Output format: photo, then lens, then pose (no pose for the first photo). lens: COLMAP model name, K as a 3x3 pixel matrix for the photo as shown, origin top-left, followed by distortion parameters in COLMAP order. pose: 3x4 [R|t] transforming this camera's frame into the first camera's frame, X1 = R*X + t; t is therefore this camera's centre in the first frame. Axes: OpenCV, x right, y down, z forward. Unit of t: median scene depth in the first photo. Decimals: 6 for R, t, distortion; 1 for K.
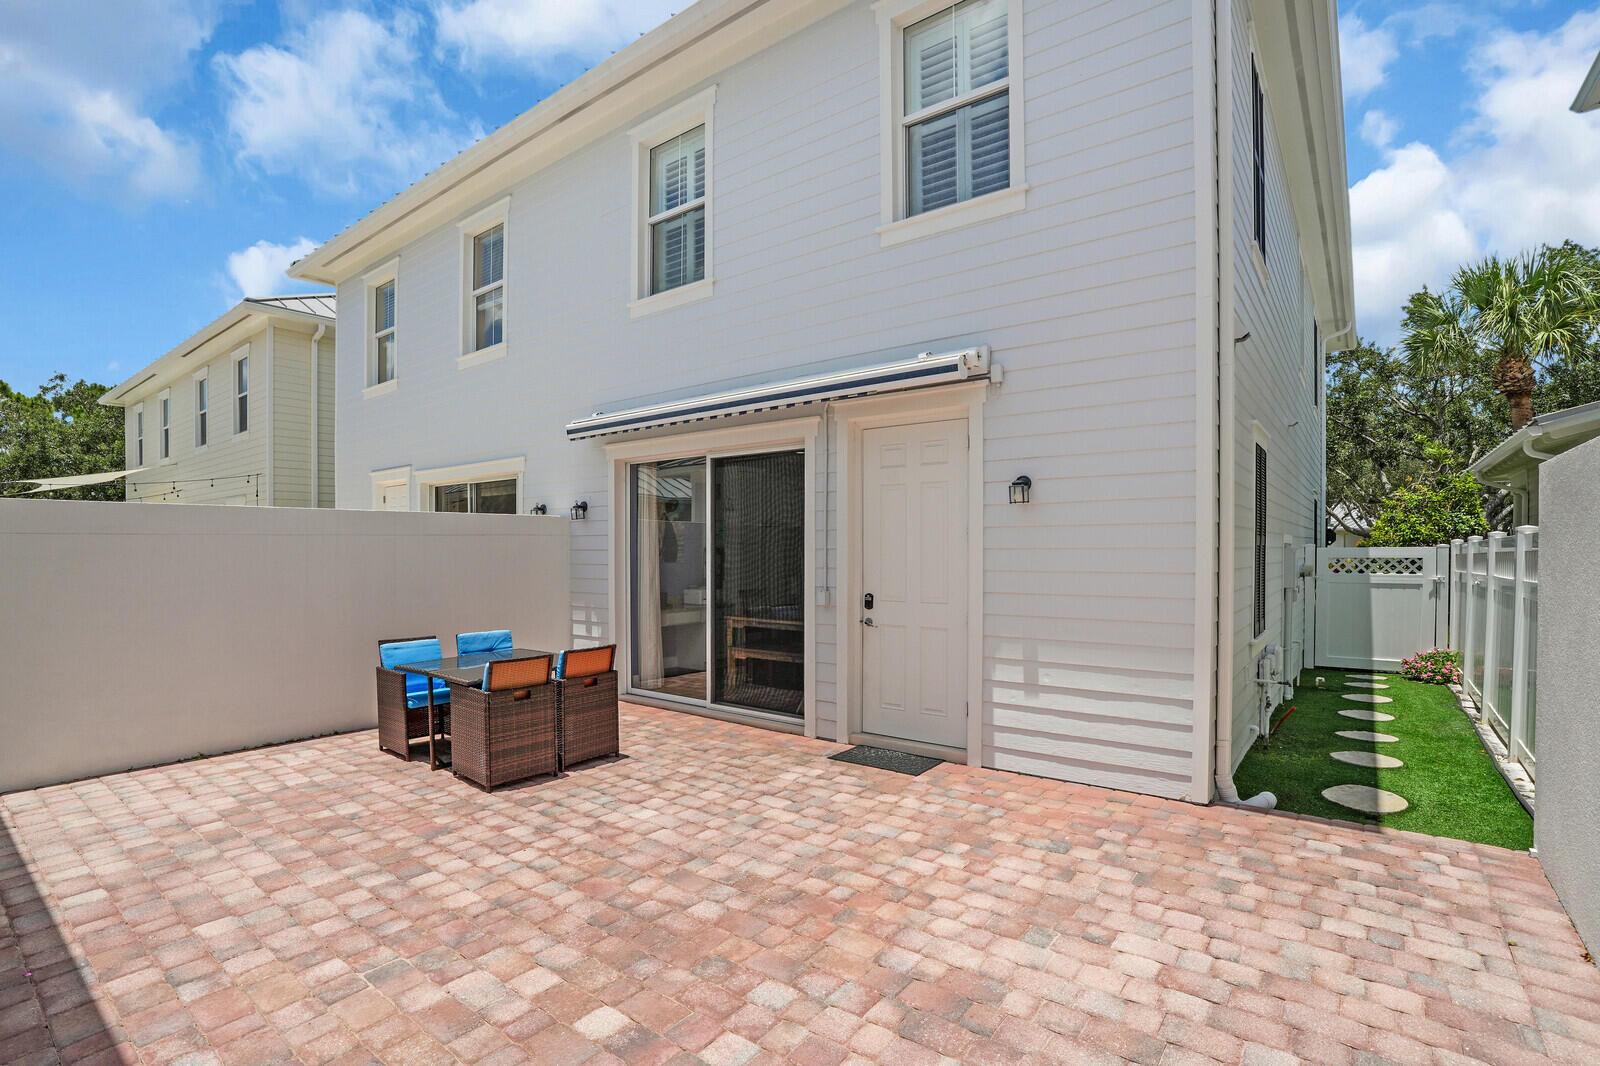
lens RADIAL K [[757.3, 0, 800.0], [0, 757.3, 533.0], [0, 0, 1]] dist [-0.065194, 0.031491]
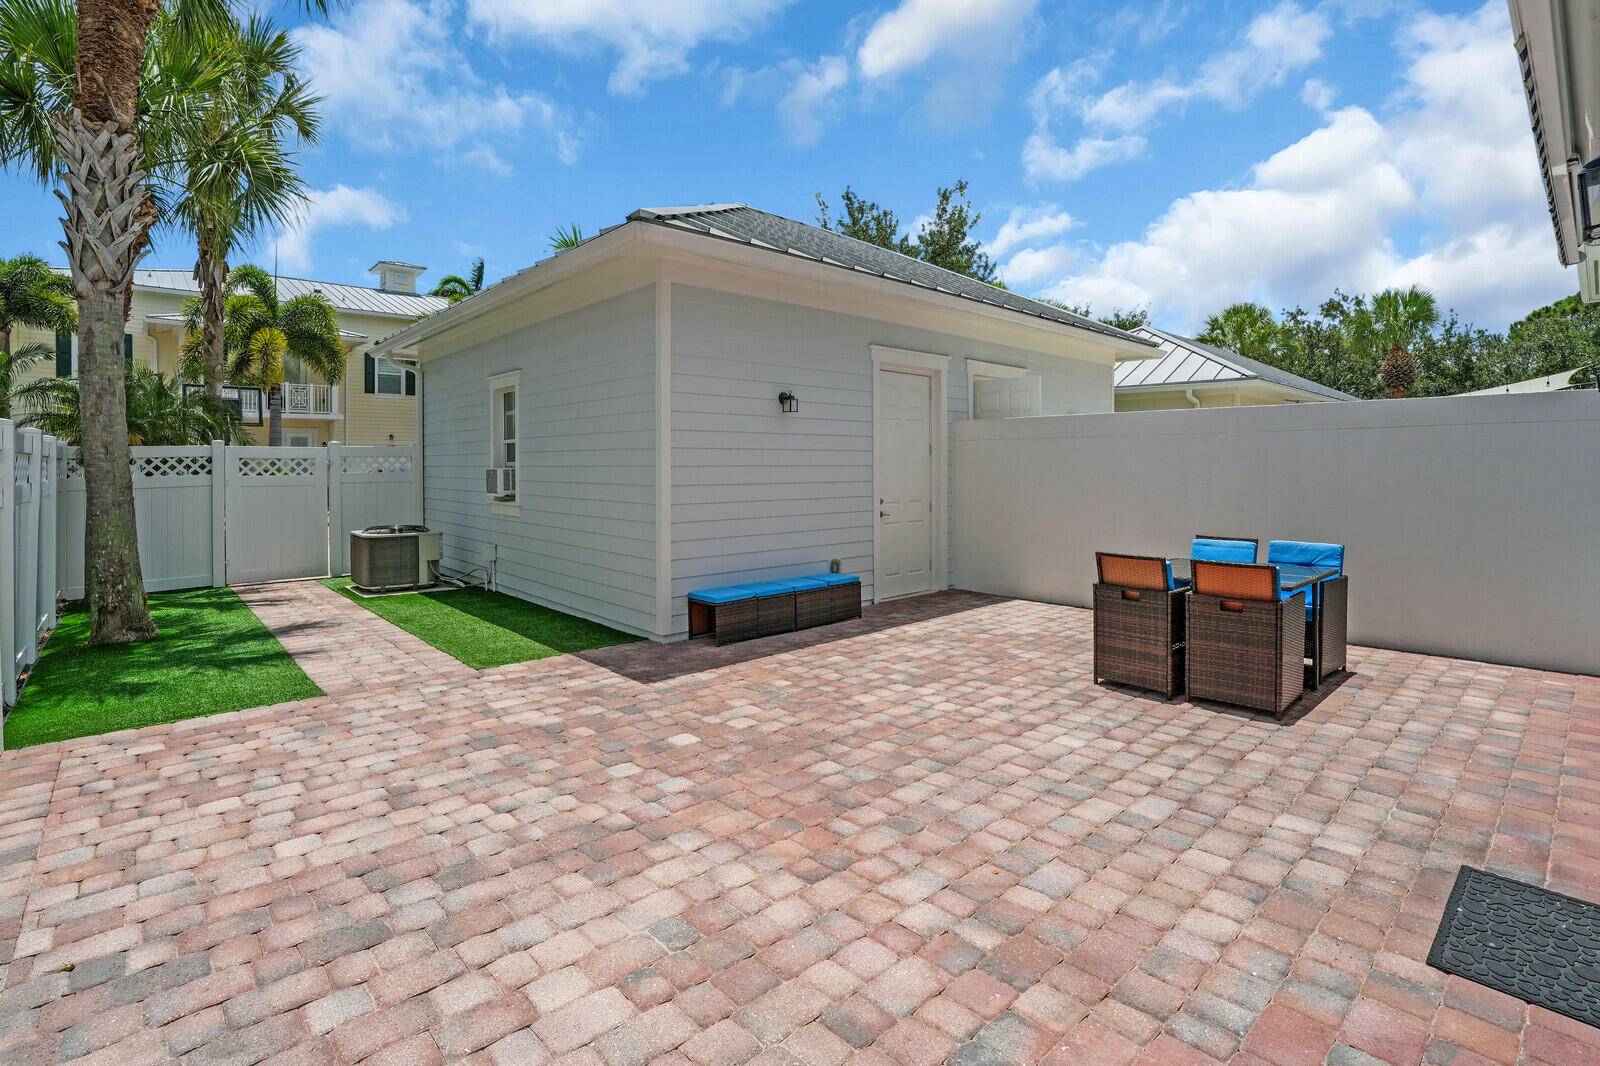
lens RADIAL K [[757.3, 0, 800.0], [0, 757.3, 533.0], [0, 0, 1]] dist [-0.065194, 0.031491]
pose [[-0.171857, 0.091254, -0.980886, 0.751467], [0.025477, 0.995779, 0.088176, 0.056810], [0.984792, -0.009836, -0.173457, 0.943115]]
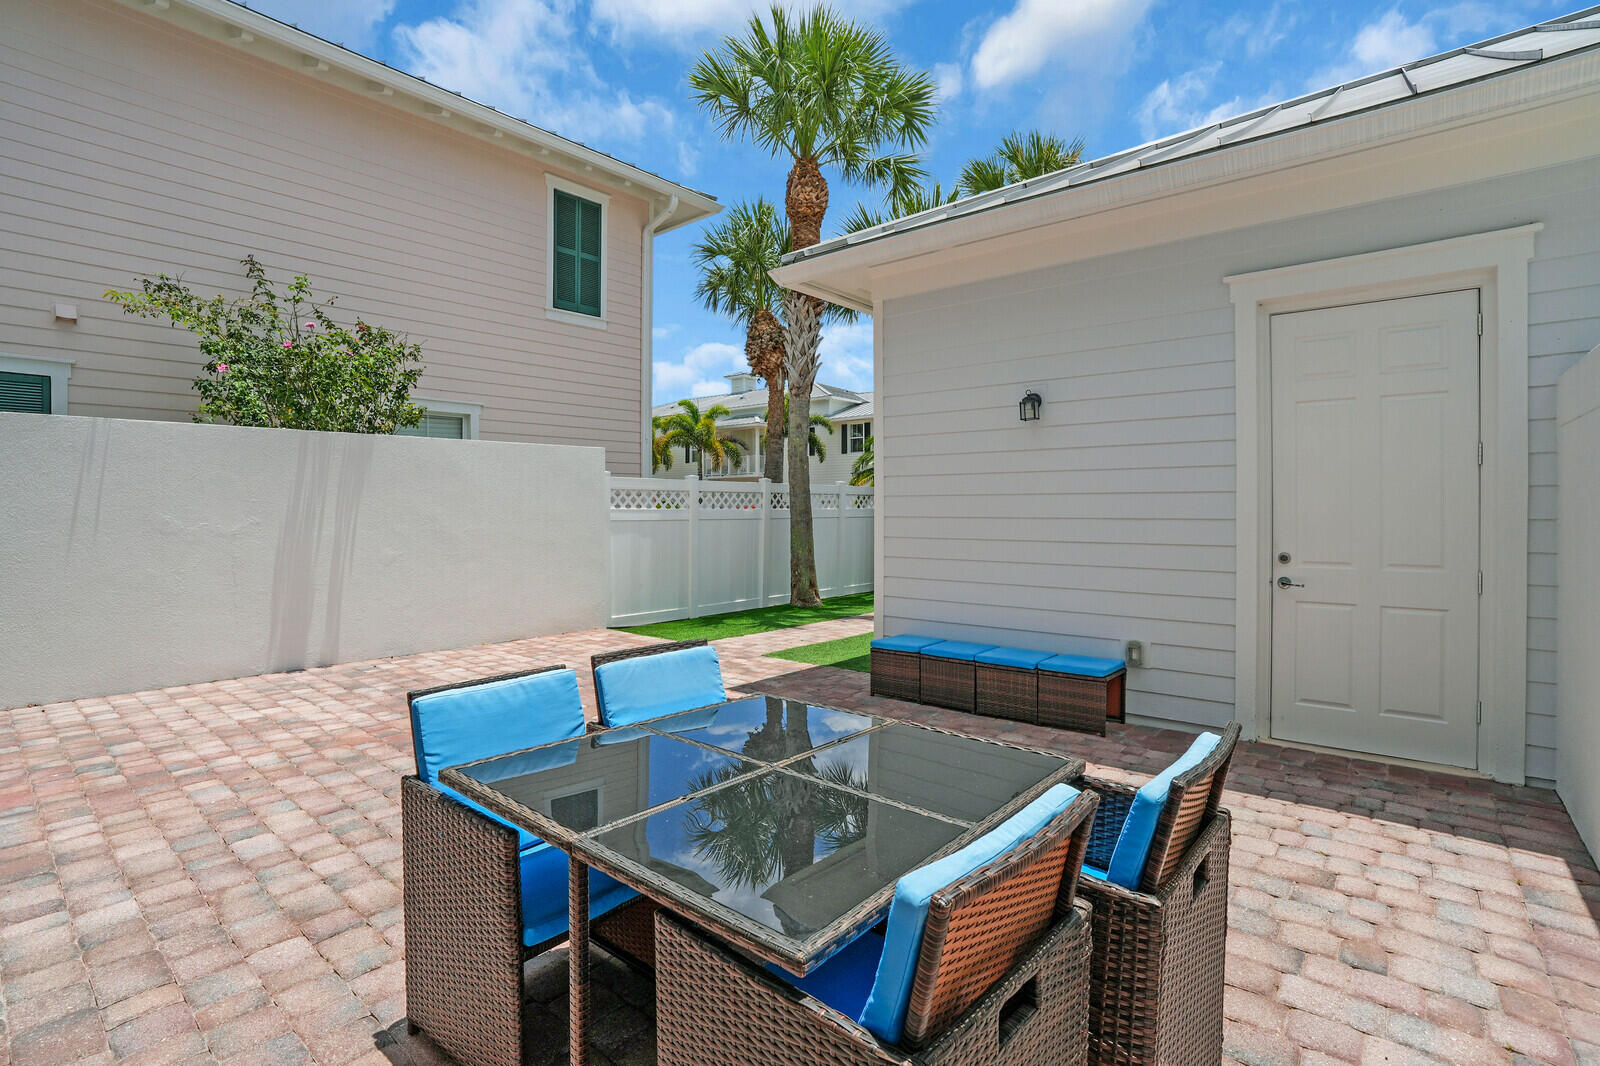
lens RADIAL K [[757.3, 0, 800.0], [0, 757.3, 533.0], [0, 0, 1]] dist [-0.065194, 0.031491]
pose [[-0.998903, 0.005720, 0.046479, -0.614665], [0.006389, 0.999878, 0.014253, 0.100094], [-0.046392, 0.014534, -0.998818, 1.867072]]
